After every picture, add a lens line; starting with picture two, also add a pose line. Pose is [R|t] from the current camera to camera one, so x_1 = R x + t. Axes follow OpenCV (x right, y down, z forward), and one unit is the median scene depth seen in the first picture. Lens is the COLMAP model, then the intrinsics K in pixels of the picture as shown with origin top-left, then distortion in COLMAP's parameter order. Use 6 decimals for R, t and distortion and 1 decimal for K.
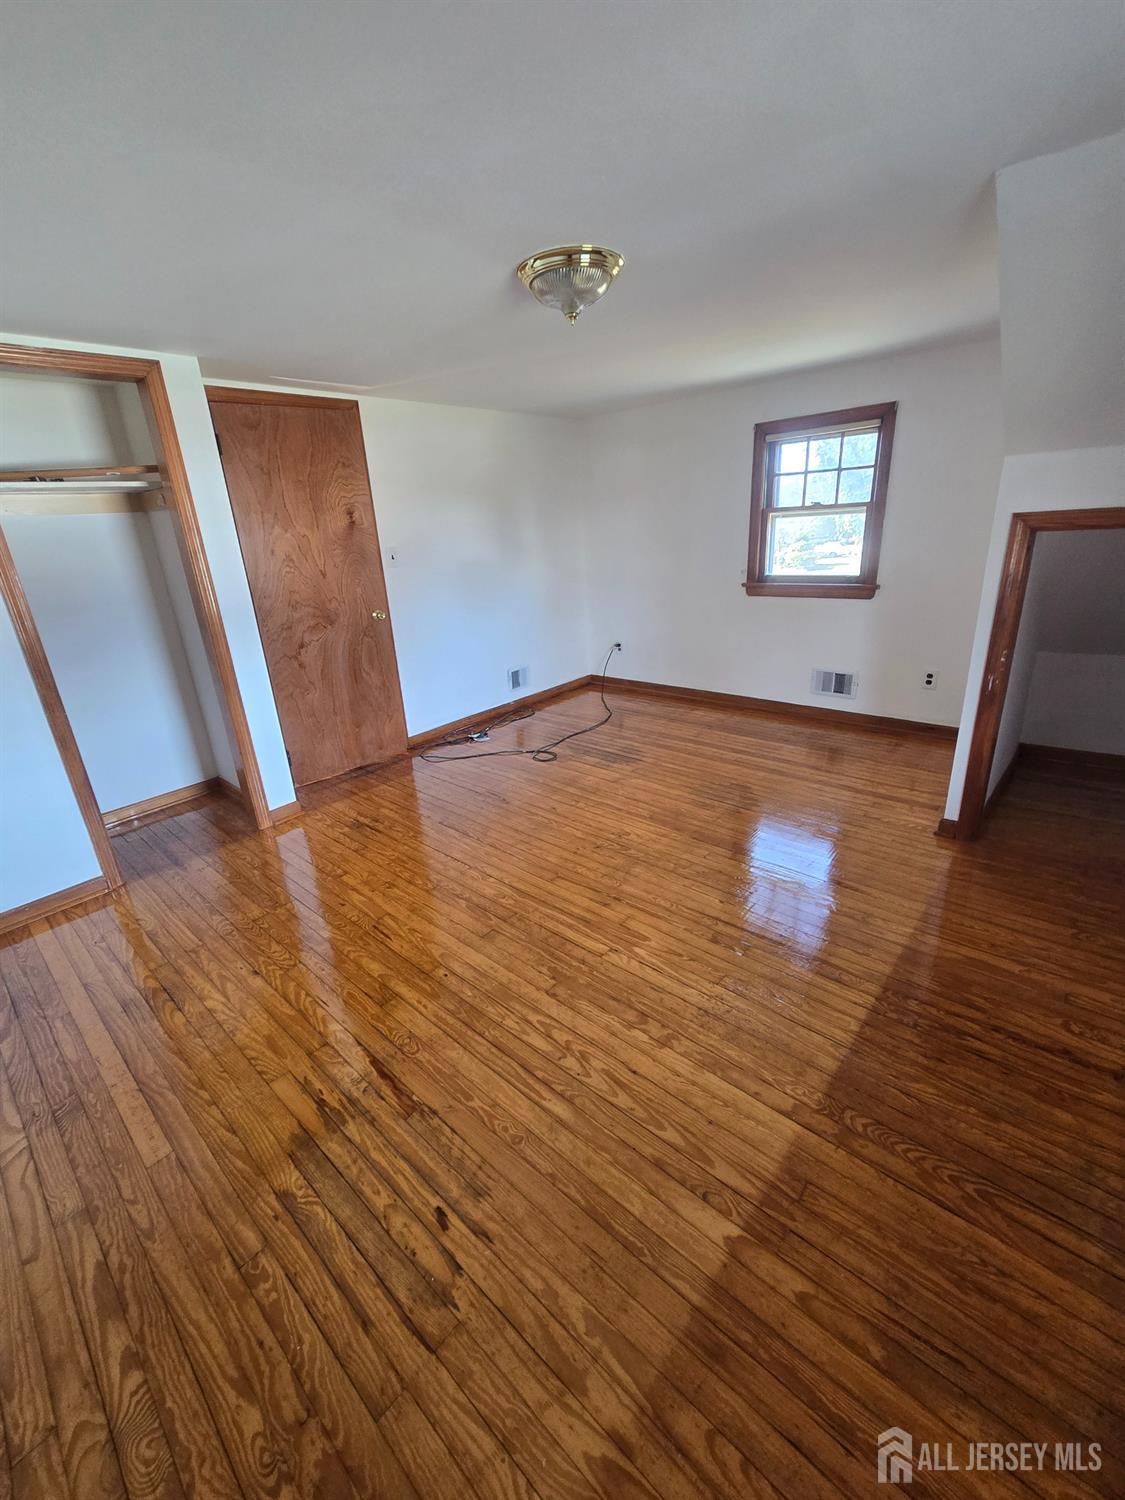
lens RADIAL K [[618.3, 0, 542.6], [0, 618.3, 746.3], [0, 0, 1]] dist [-0.000755, 0.000362]
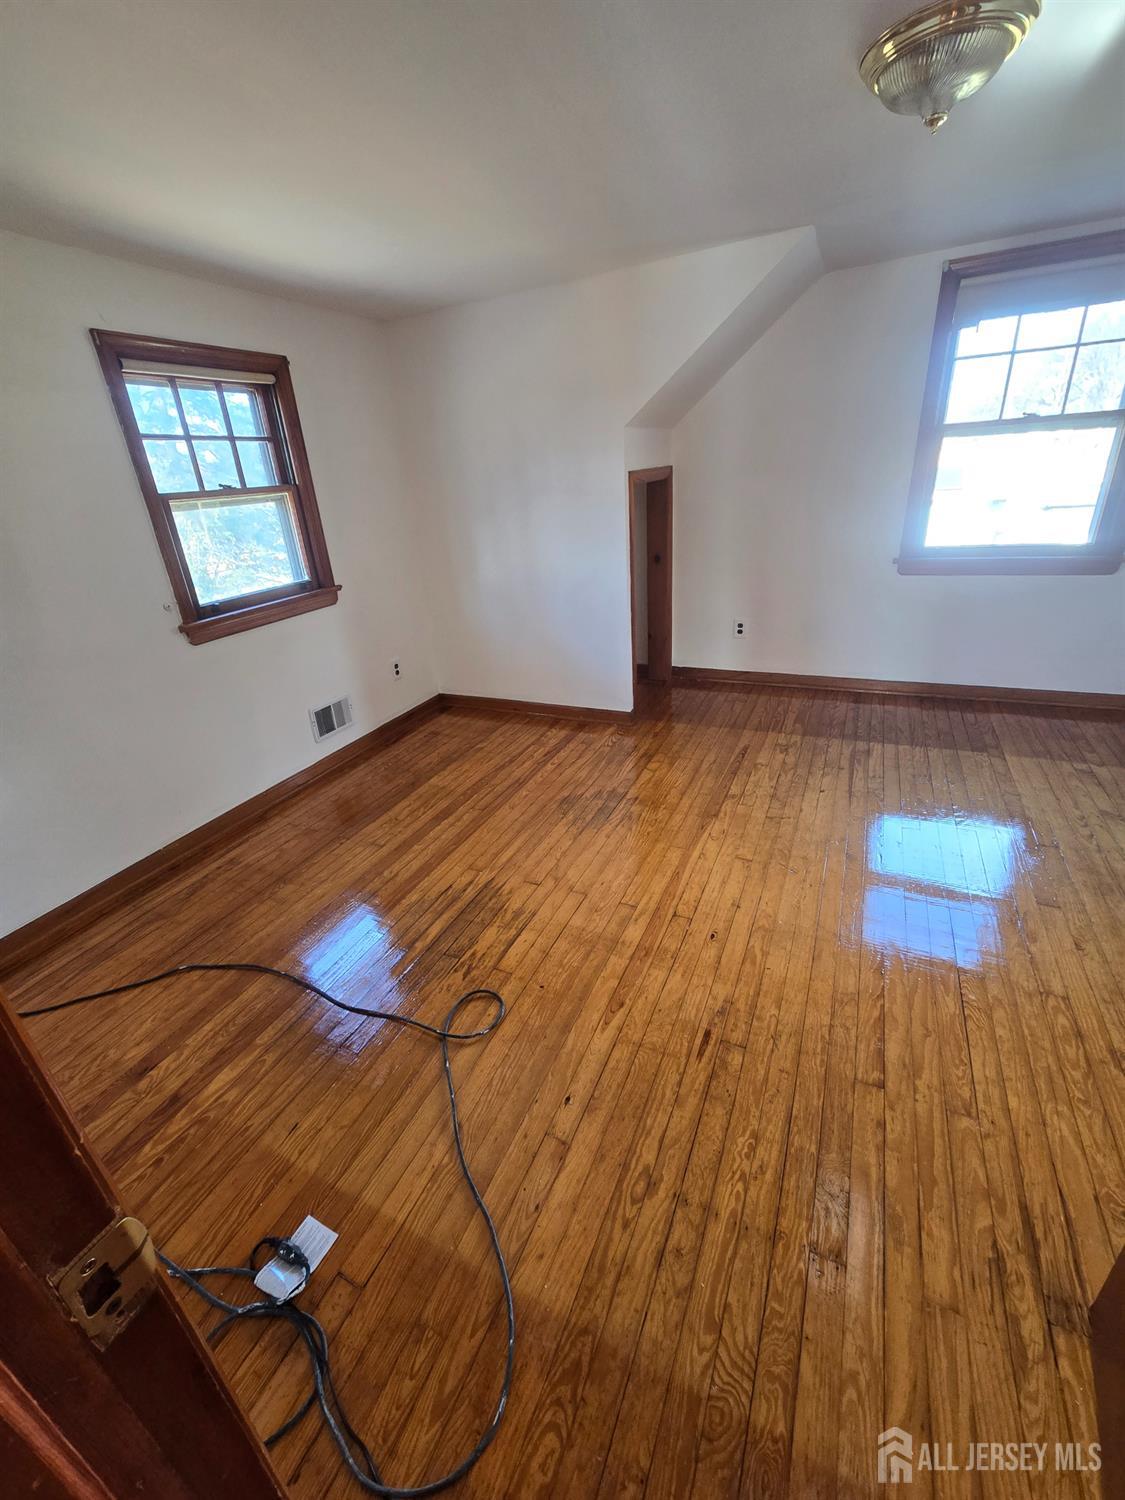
lens RADIAL K [[618.3, 0, 542.6], [0, 618.3, 746.3], [0, 0, 1]] dist [-0.000755, 0.000362]
pose [[-0.281707, -0.309328, 0.908272, -0.364141], [0.412470, 0.815639, 0.405710, -0.311290], [-0.866320, 0.488926, -0.102183, 0.961651]]
